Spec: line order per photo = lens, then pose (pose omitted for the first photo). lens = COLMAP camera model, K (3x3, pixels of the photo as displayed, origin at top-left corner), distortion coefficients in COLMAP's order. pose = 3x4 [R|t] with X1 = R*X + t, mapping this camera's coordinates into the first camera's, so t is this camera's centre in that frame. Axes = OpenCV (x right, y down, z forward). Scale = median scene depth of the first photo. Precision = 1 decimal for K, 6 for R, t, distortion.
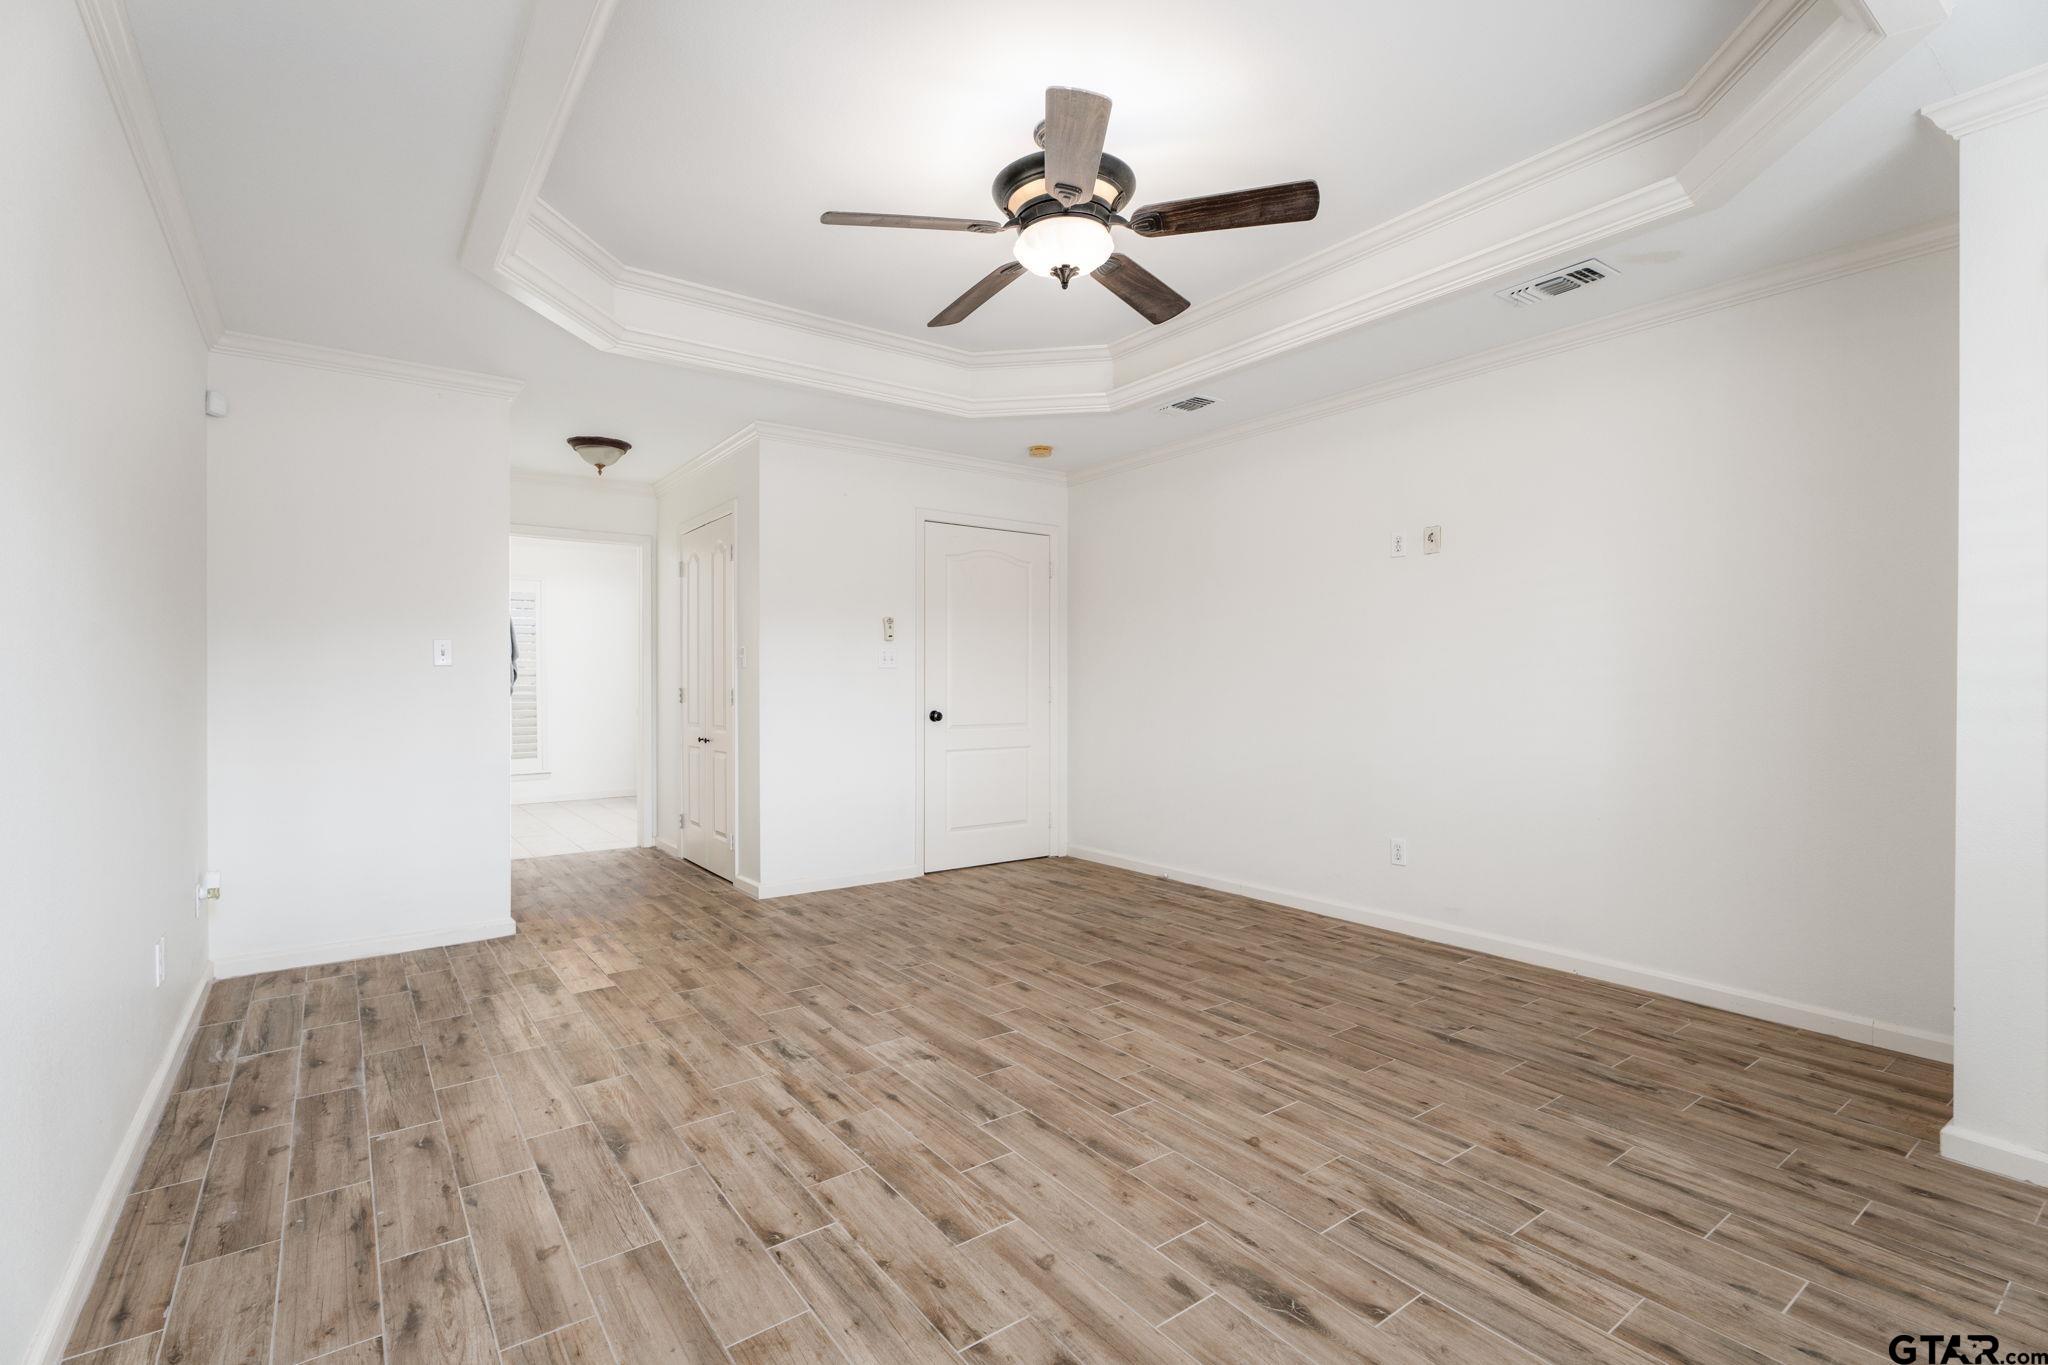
lens RADIAL K [[919.8, 0, 1028.5], [0, 919.8, 680.9], [0, 0, 1]] dist [0.001391, -0.002091]
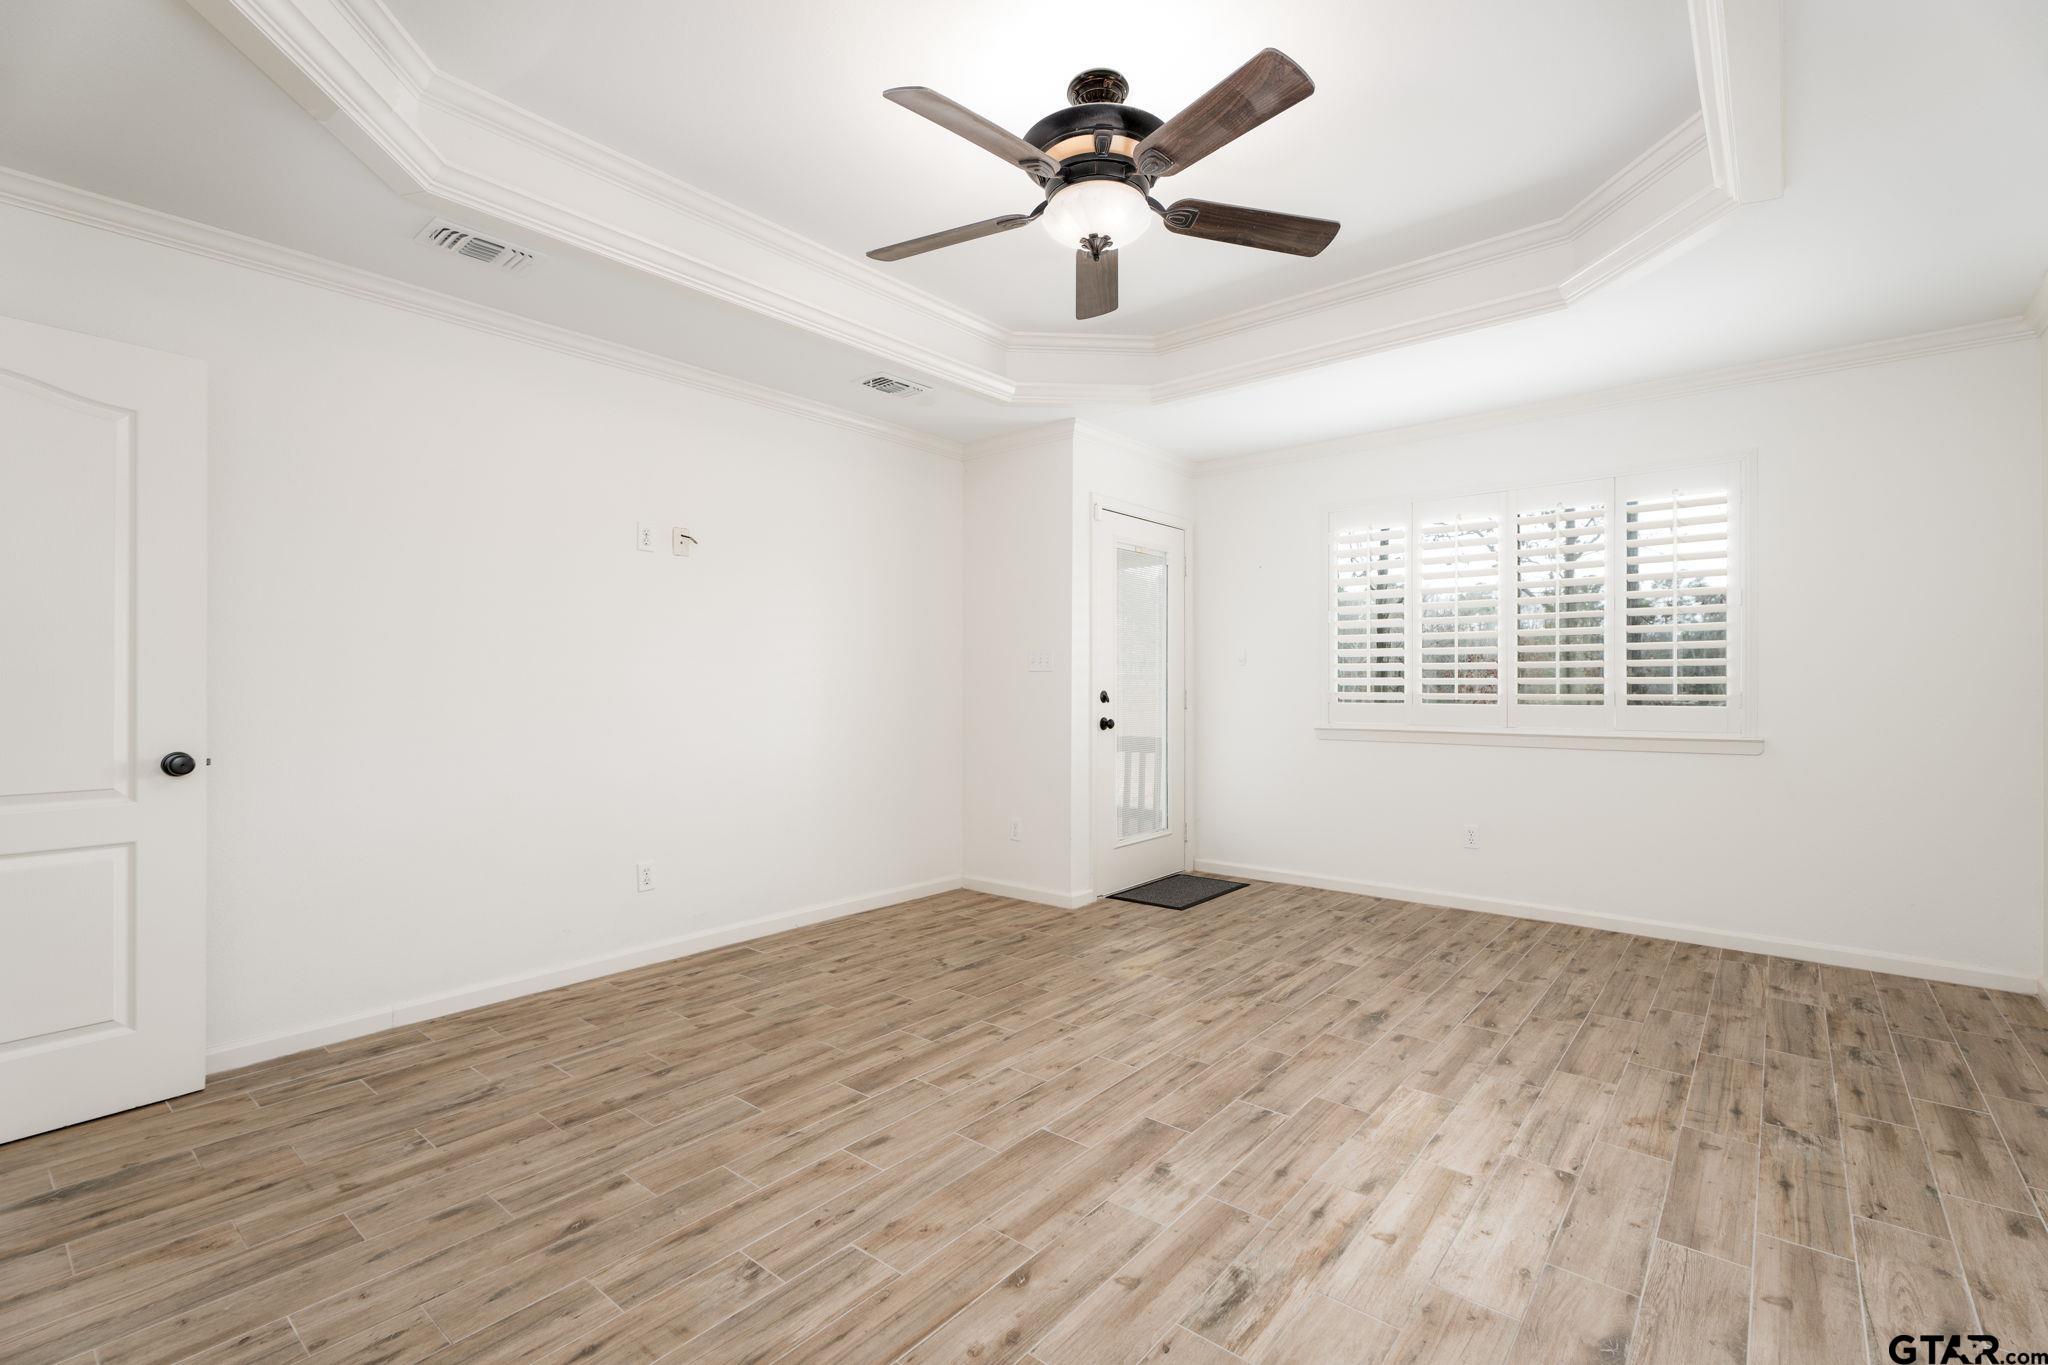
lens RADIAL K [[919.8, 0, 982.7], [0, 919.8, 677.0], [0, 0, 1]] dist [0.001391, -0.002091]
pose [[-0.208864, 0.012373, 0.977866, -0.796464], [0.003128, 0.999923, -0.011984, 0.002987], [-0.977940, 0.000555, -0.208887, 1.242811]]
